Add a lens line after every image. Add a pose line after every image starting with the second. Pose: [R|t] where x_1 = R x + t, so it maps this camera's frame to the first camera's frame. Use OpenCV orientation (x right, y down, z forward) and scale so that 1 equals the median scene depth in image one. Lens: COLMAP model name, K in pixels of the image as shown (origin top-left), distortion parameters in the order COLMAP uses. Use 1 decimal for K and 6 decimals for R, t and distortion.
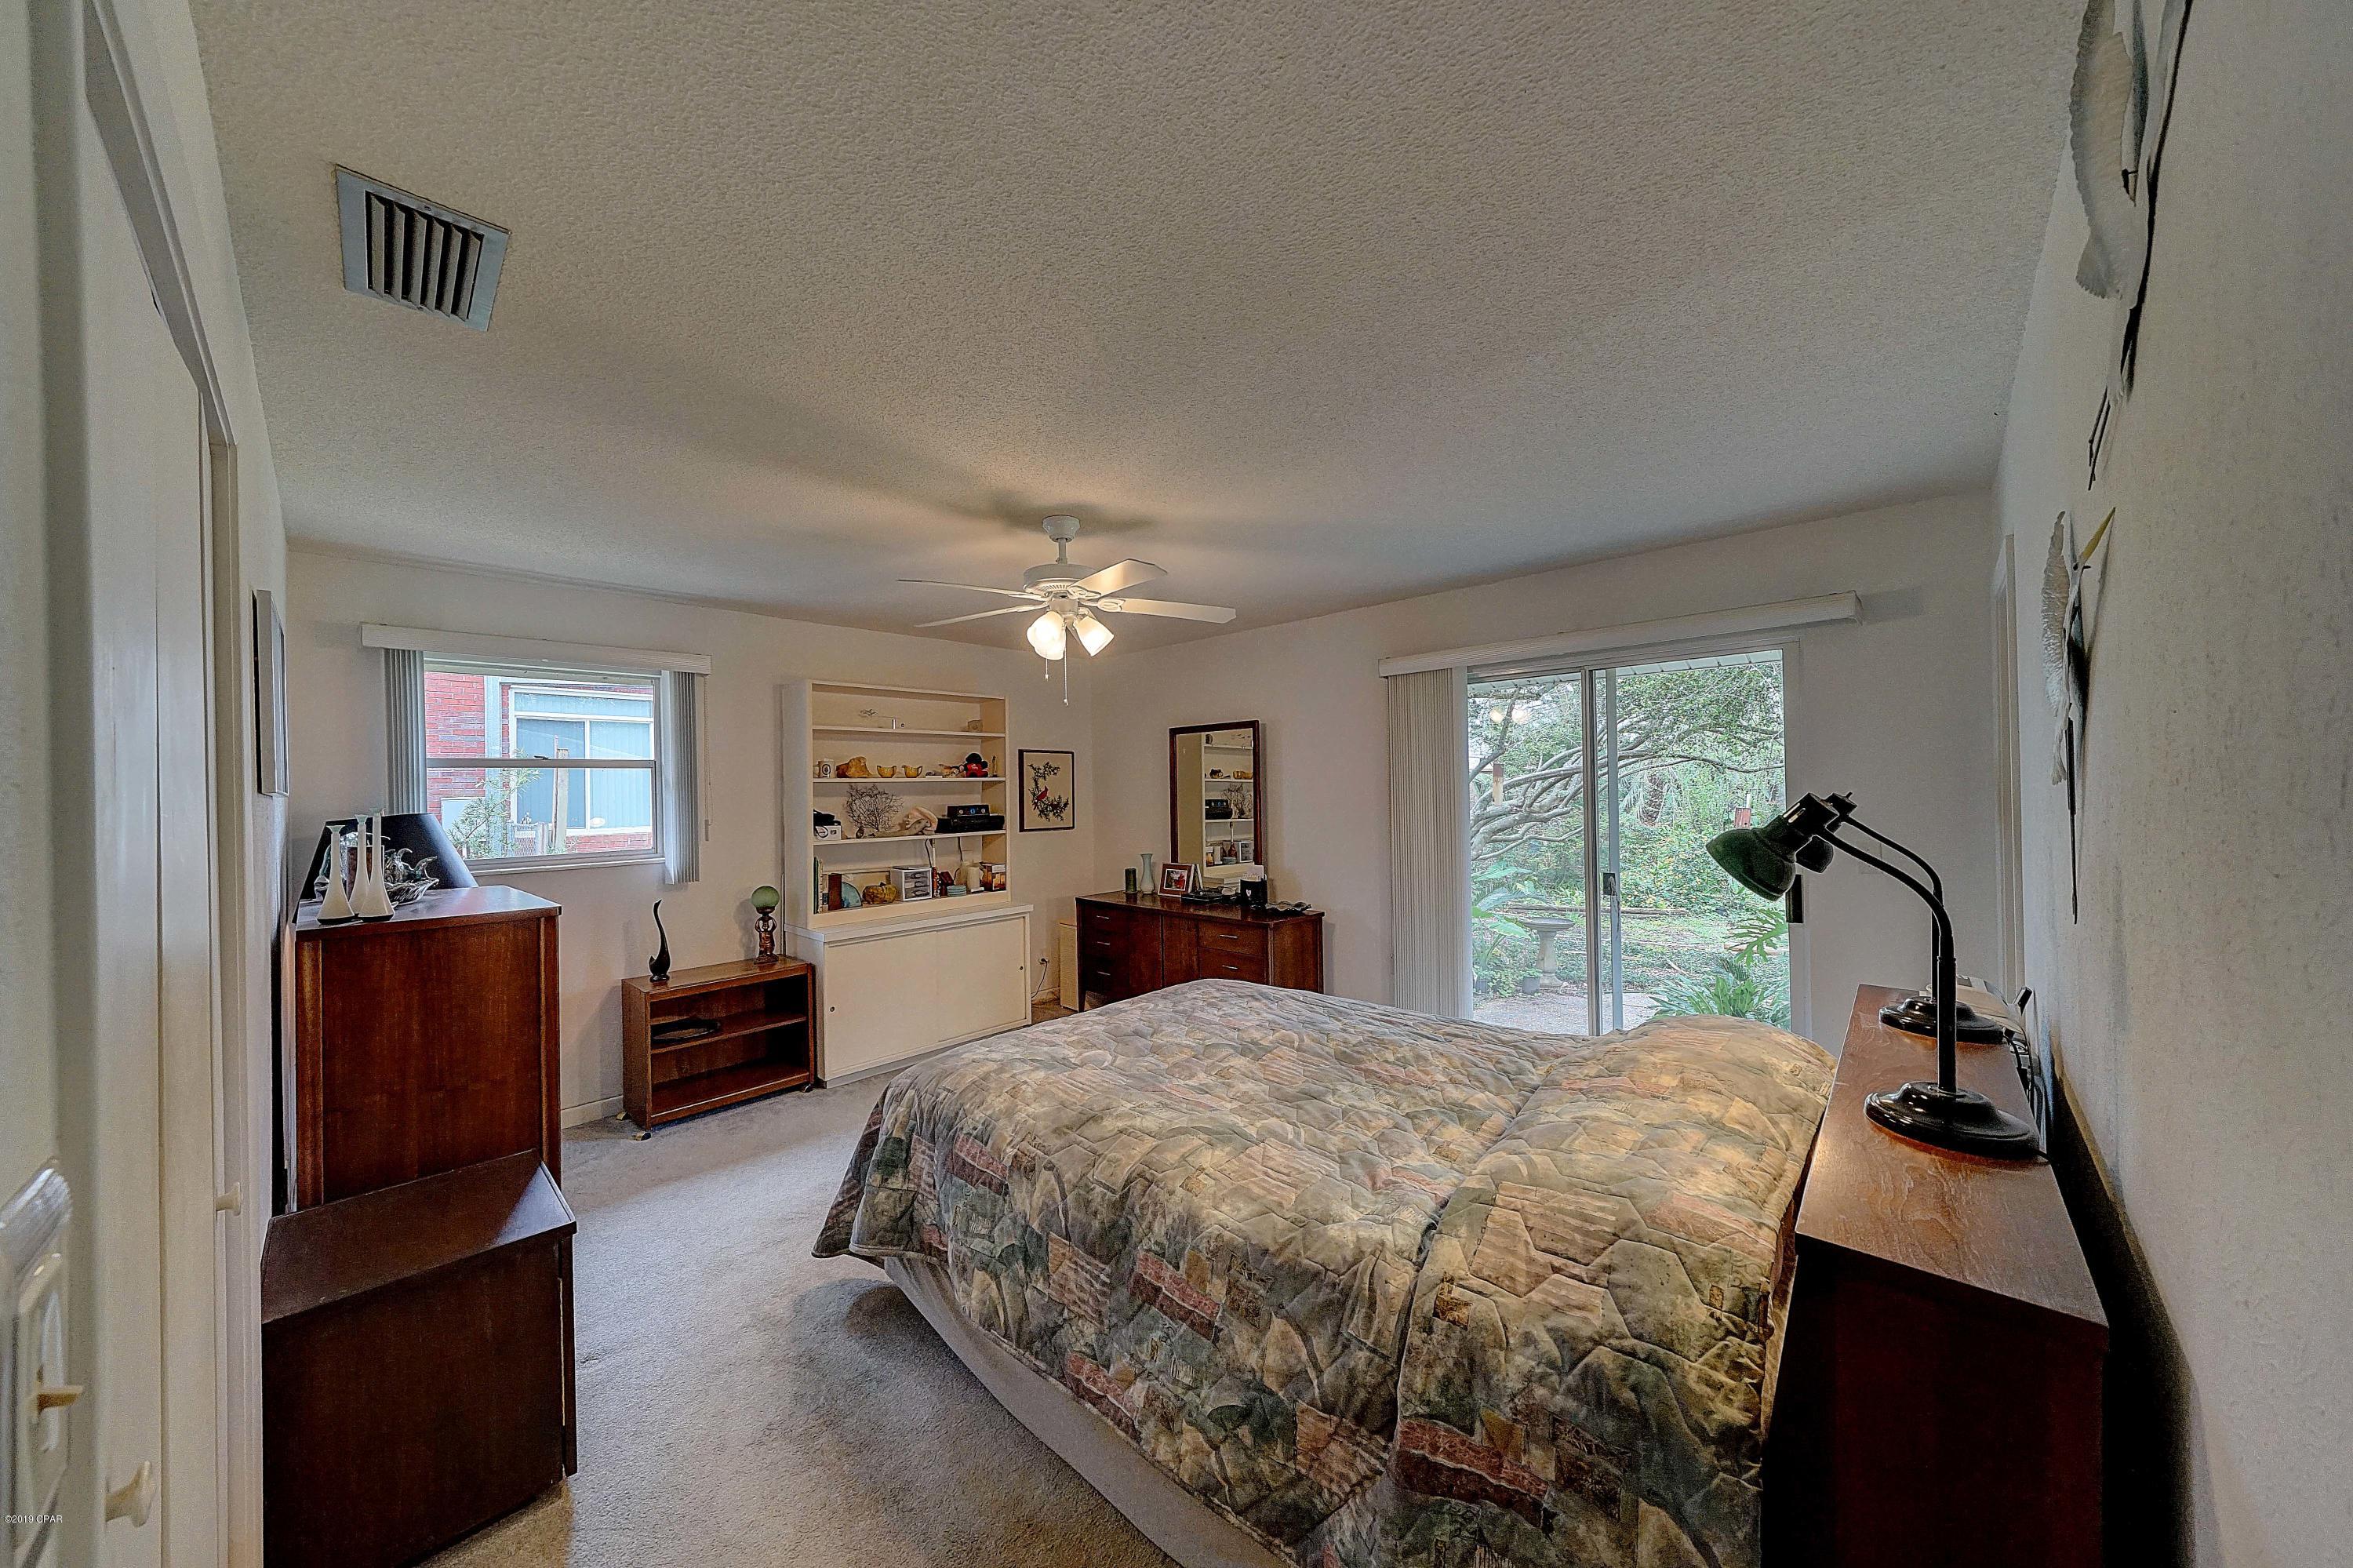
lens RADIAL K [[792.3, 0, 1165.8], [0, 792.3, 787.8], [0, 0, 1]] dist [0.000680, -0.000362]
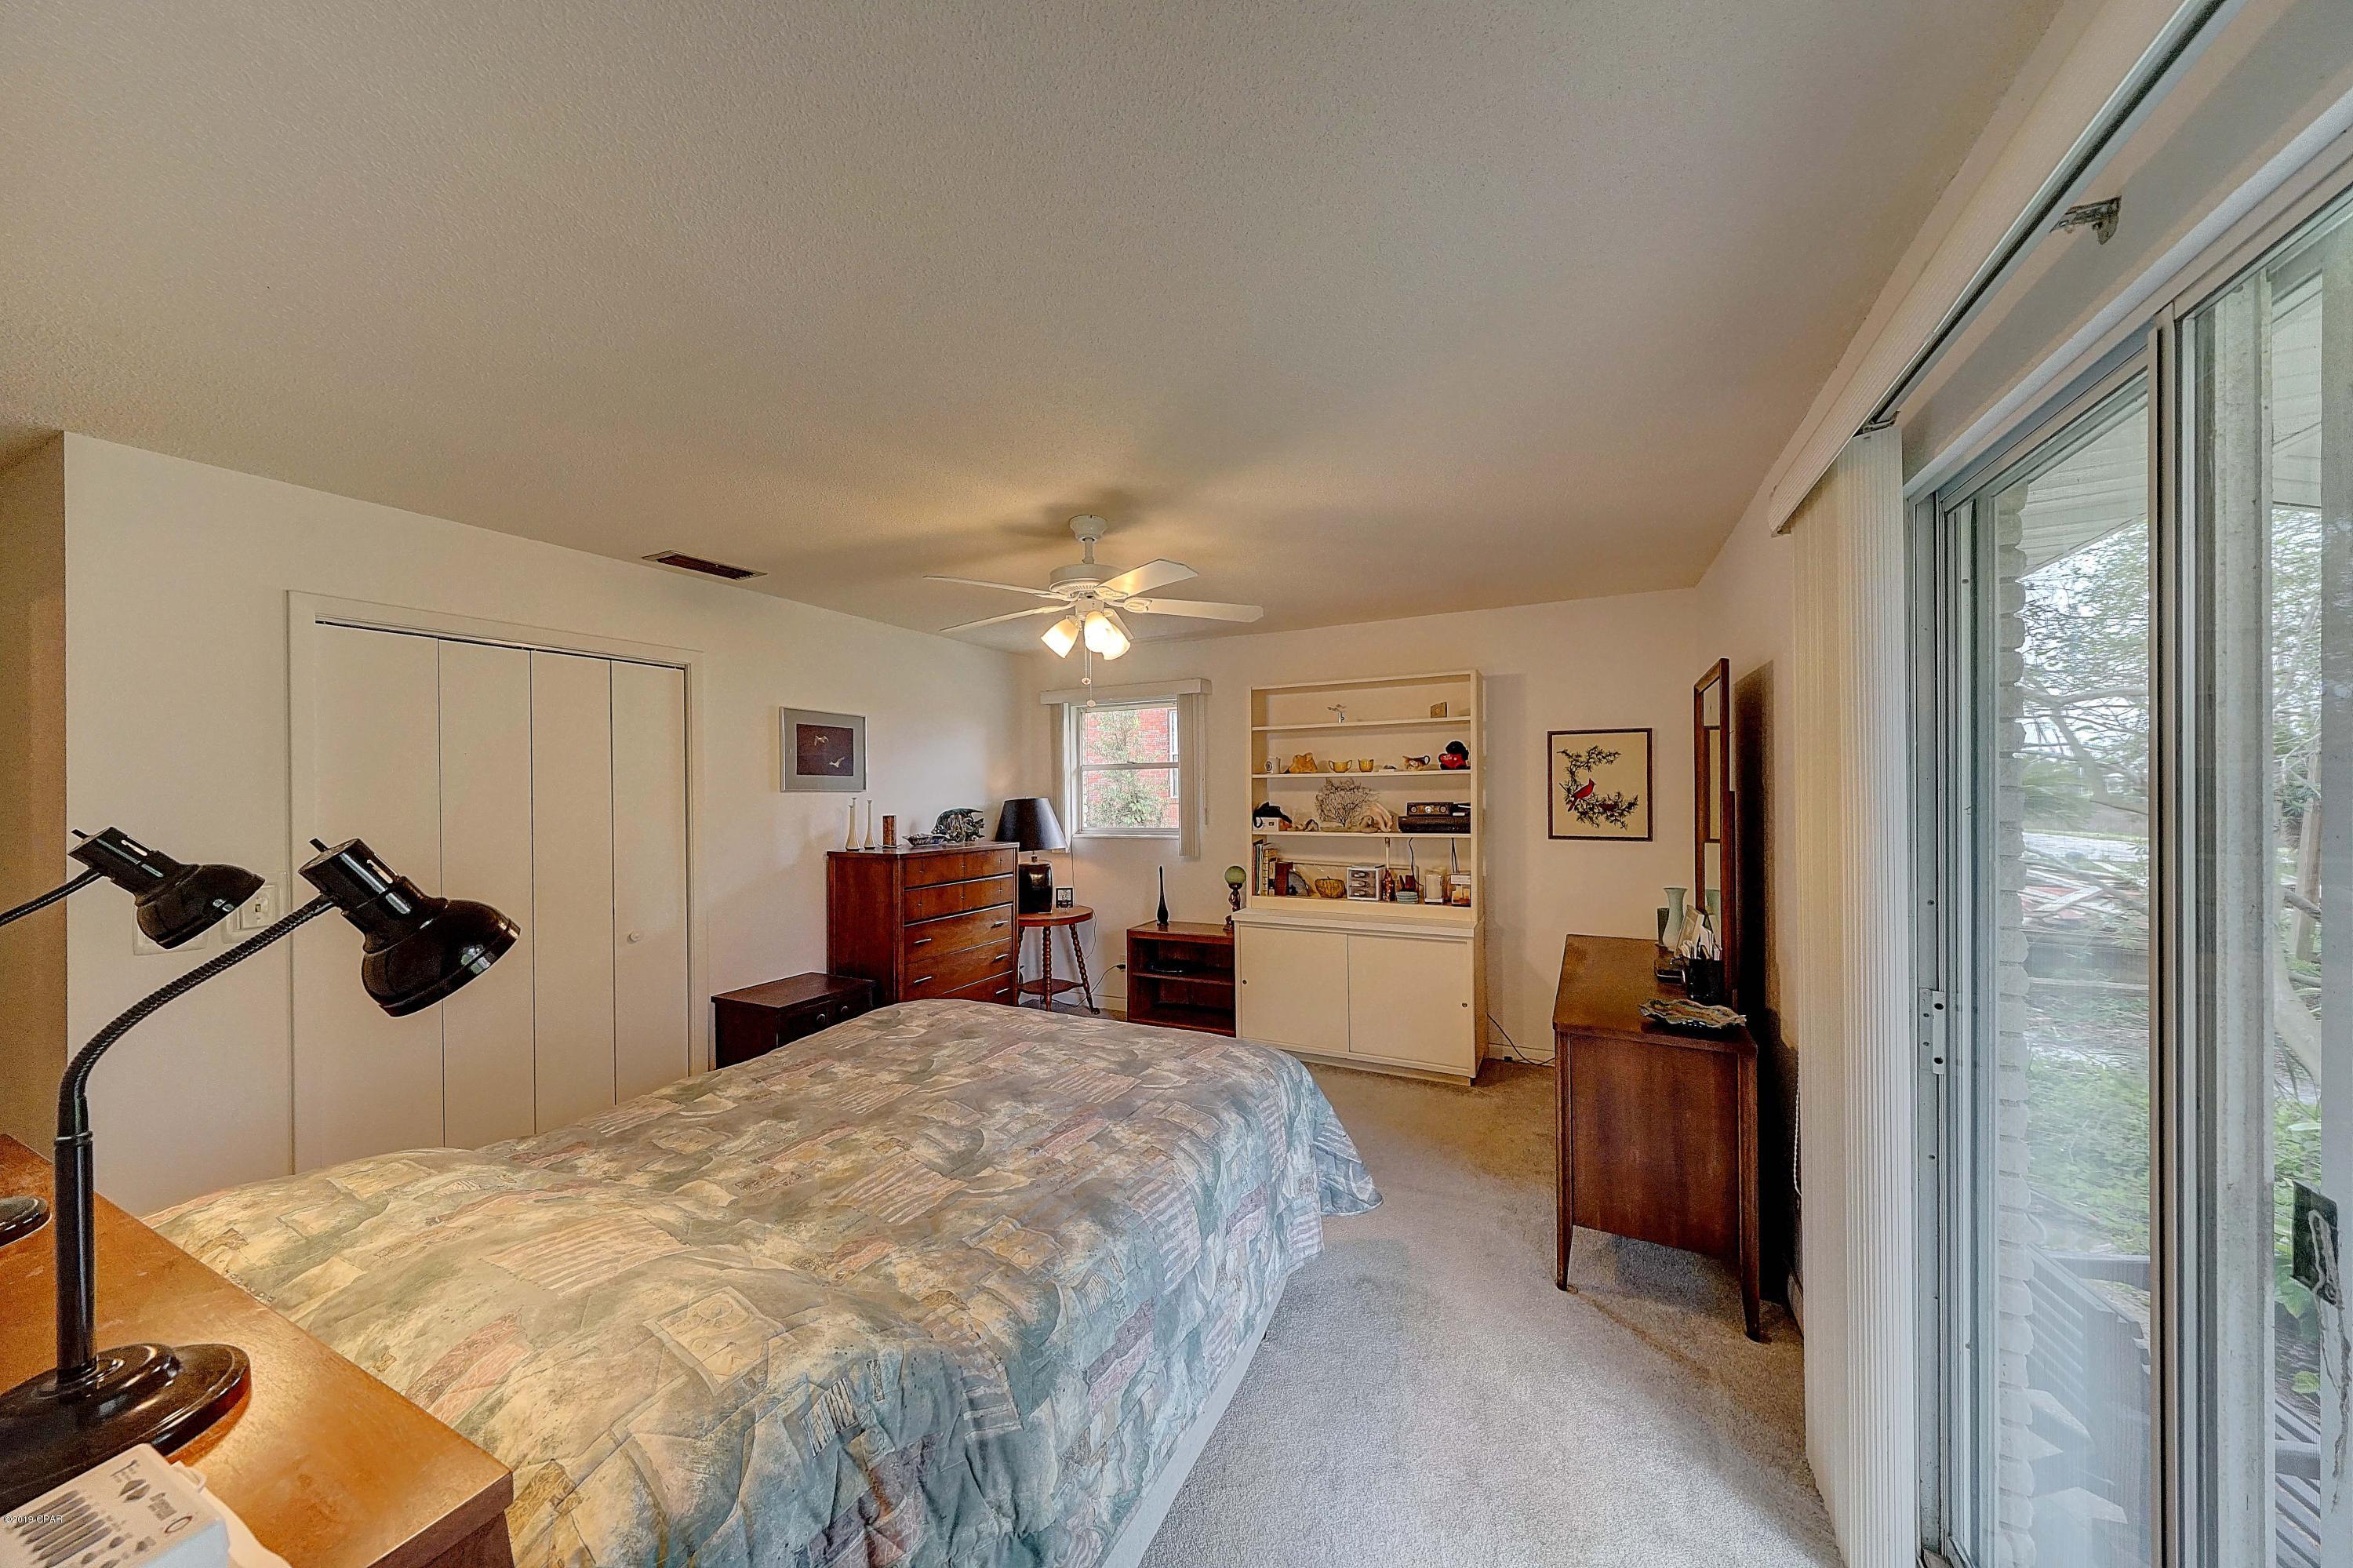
lens RADIAL K [[792.3, 0, 1165.8], [0, 792.3, 787.8], [0, 0, 1]] dist [0.000680, -0.000362]
pose [[0.282042, 0.011774, -0.959330, 0.515117], [0.008264, 0.999858, 0.014701, -0.009432], [0.959366, -0.012074, 0.281905, 0.487649]]
